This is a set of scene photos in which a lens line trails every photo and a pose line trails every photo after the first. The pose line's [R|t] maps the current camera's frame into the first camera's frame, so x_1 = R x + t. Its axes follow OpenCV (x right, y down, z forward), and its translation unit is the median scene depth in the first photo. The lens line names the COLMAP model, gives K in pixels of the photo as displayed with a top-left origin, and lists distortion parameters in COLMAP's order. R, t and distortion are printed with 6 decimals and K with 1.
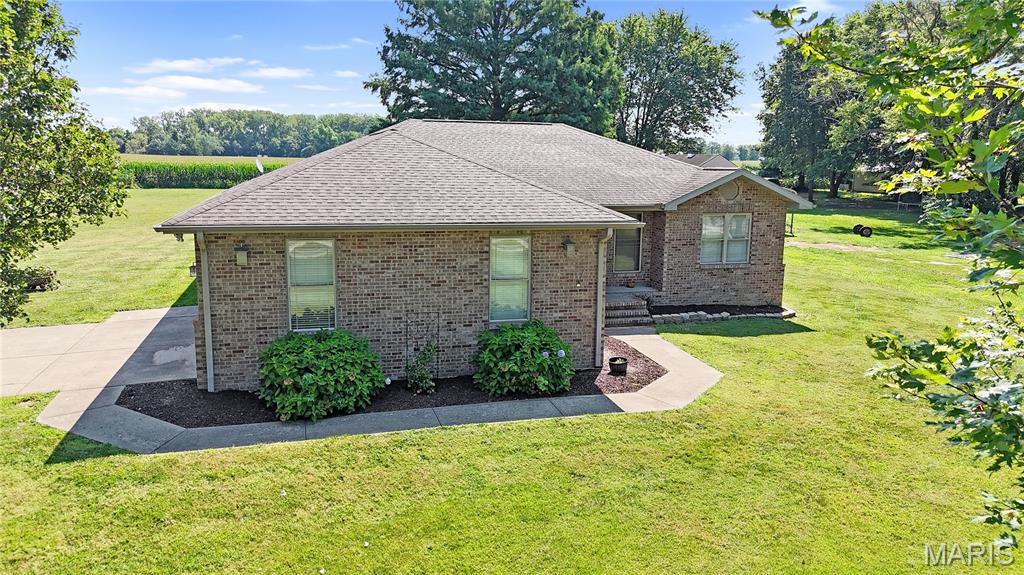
lens RADIAL K [[738.5, 0, 510.9], [0, 738.5, 282.6], [0, 0, 1]] dist [0.032898, -0.002109]
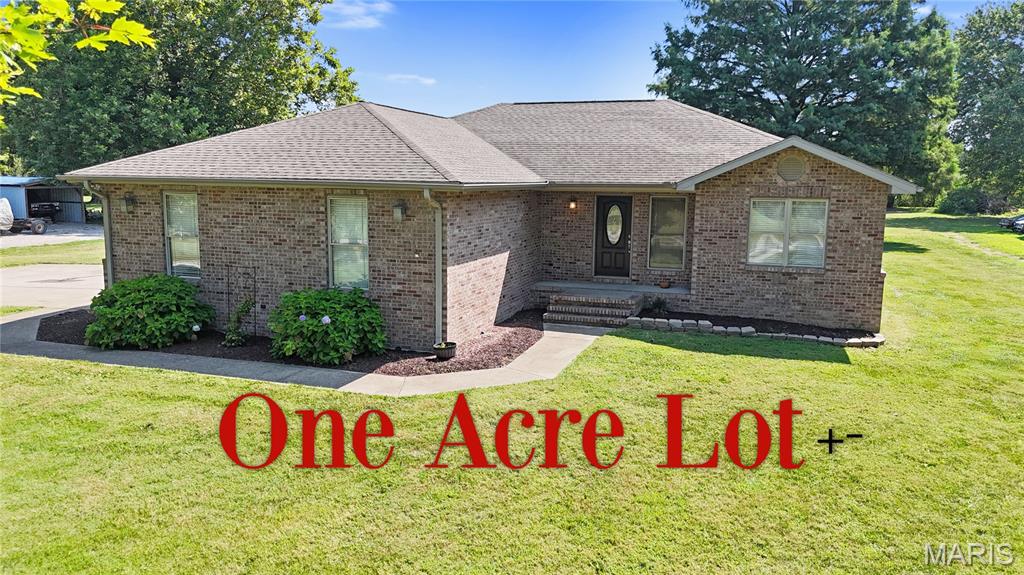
lens RADIAL K [[738.5, 0, 511.3], [0, 738.5, 292.4], [0, 0, 1]] dist [0.032898, -0.002109]
pose [[0.835532, 0.083443, -0.543069, 0.695495], [-0.093821, 0.995552, 0.008619, 0.030171], [0.541373, 0.043750, 0.839644, 0.328895]]
